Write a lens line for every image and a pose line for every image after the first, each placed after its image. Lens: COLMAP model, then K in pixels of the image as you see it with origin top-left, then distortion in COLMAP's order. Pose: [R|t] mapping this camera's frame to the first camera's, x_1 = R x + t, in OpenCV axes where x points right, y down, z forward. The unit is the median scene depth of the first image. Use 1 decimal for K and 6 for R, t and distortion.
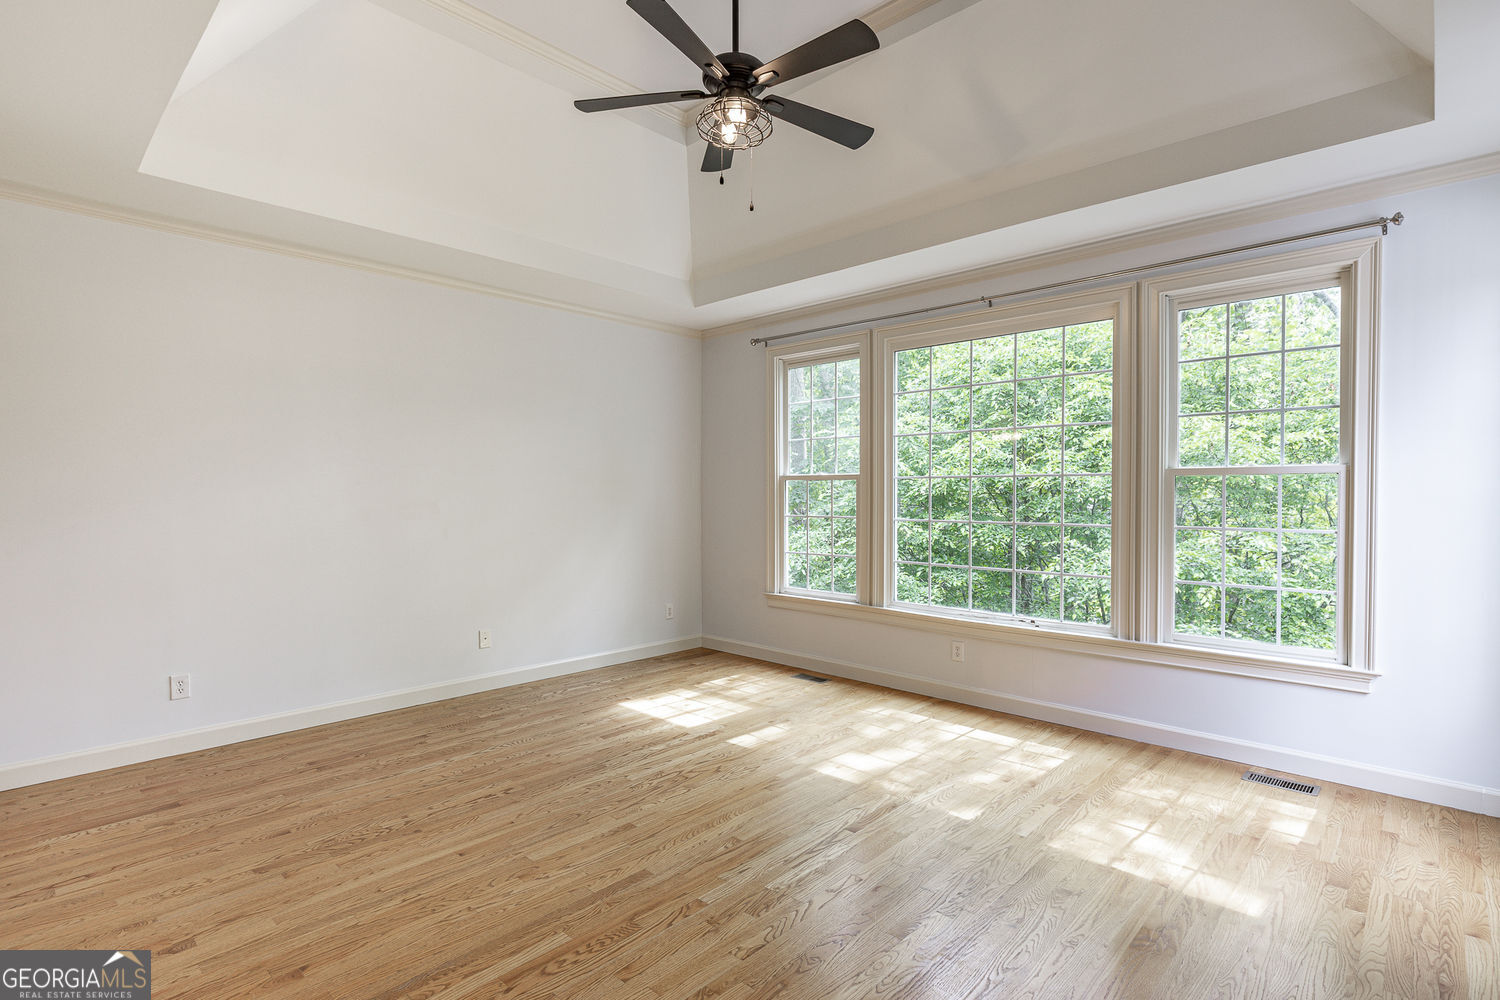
lens RADIAL K [[734.3, 0, 760.4], [0, 734.3, 503.7], [0, 0, 1]] dist [-0.002936, -0.000852]
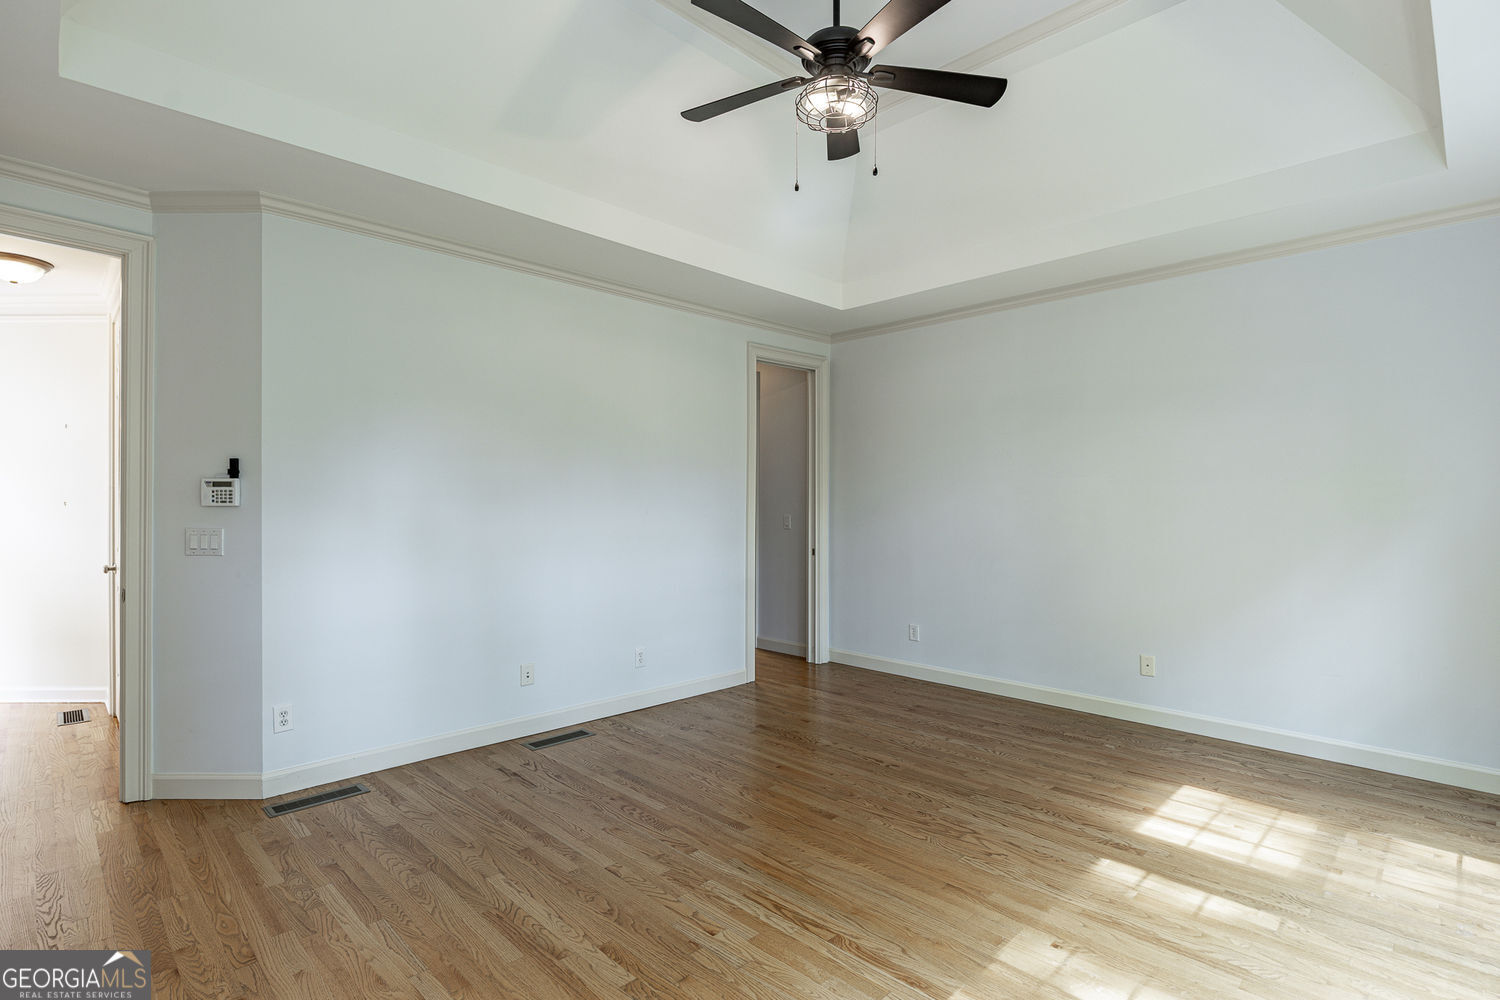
lens RADIAL K [[734.3, 0, 759.8], [0, 734.3, 502.3], [0, 0, 1]] dist [-0.002936, -0.000852]
pose [[-0.030162, 0.002706, -0.999541, 0.717938], [-0.015815, 0.999870, 0.003184, -0.012615], [0.999420, 0.015904, -0.030115, 0.750458]]
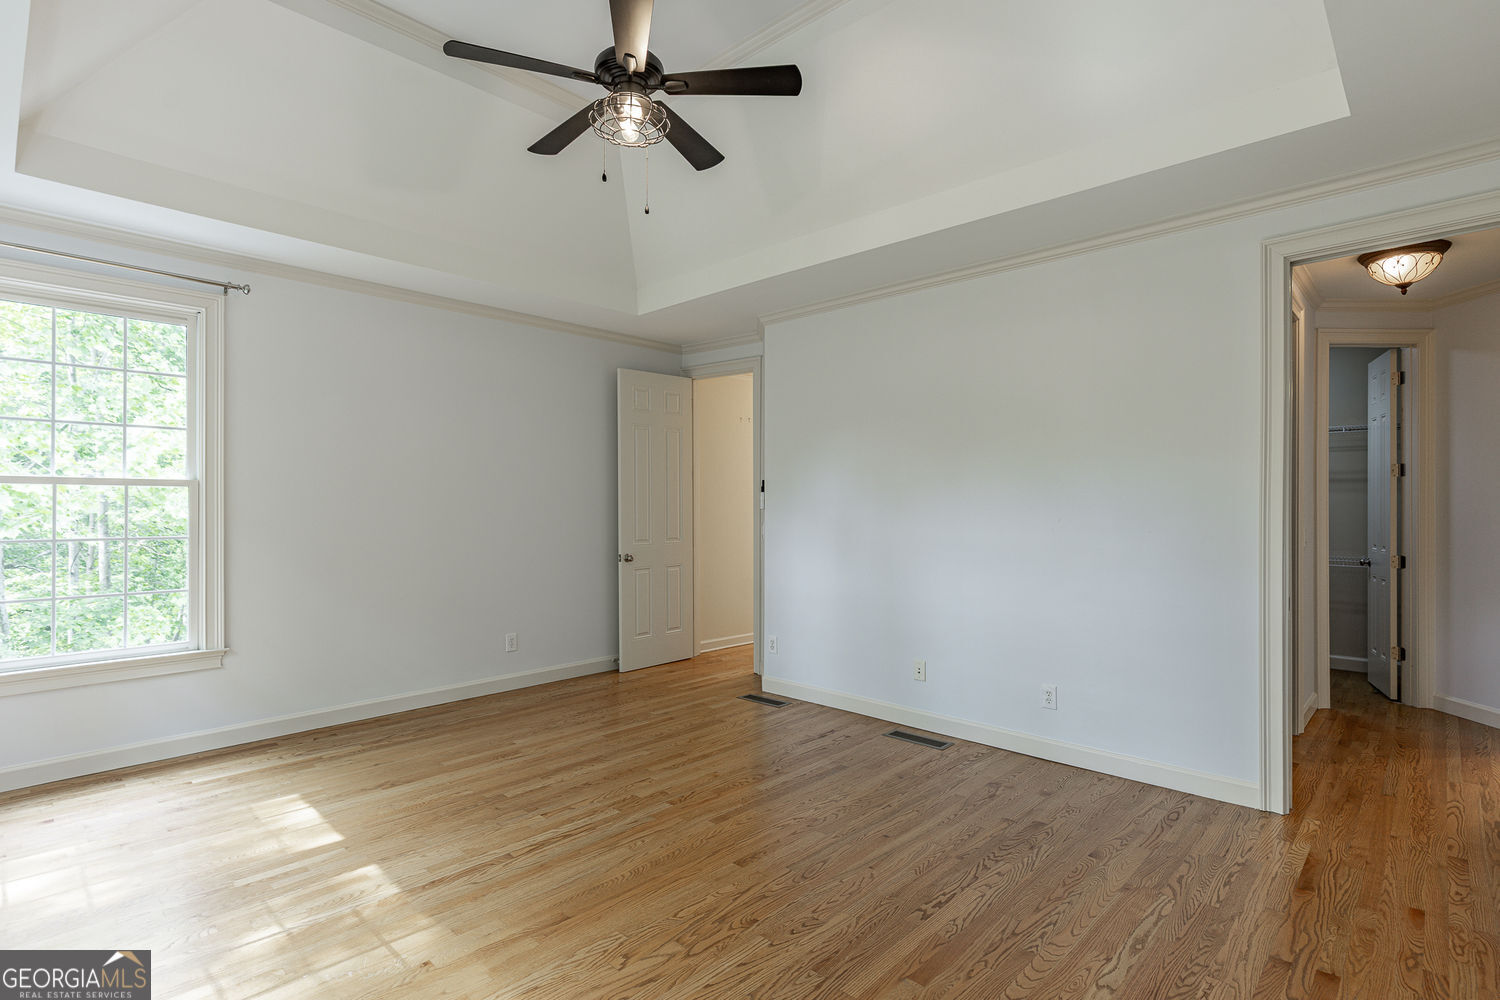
lens RADIAL K [[734.3, 0, 766.3], [0, 734.3, 504.6], [0, 0, 1]] dist [-0.002936, -0.000852]
pose [[-0.999990, 0.002508, -0.003616, -0.169364], [0.002458, 0.999905, 0.013589, -0.024841], [0.003650, 0.013580, -0.999901, 1.570936]]
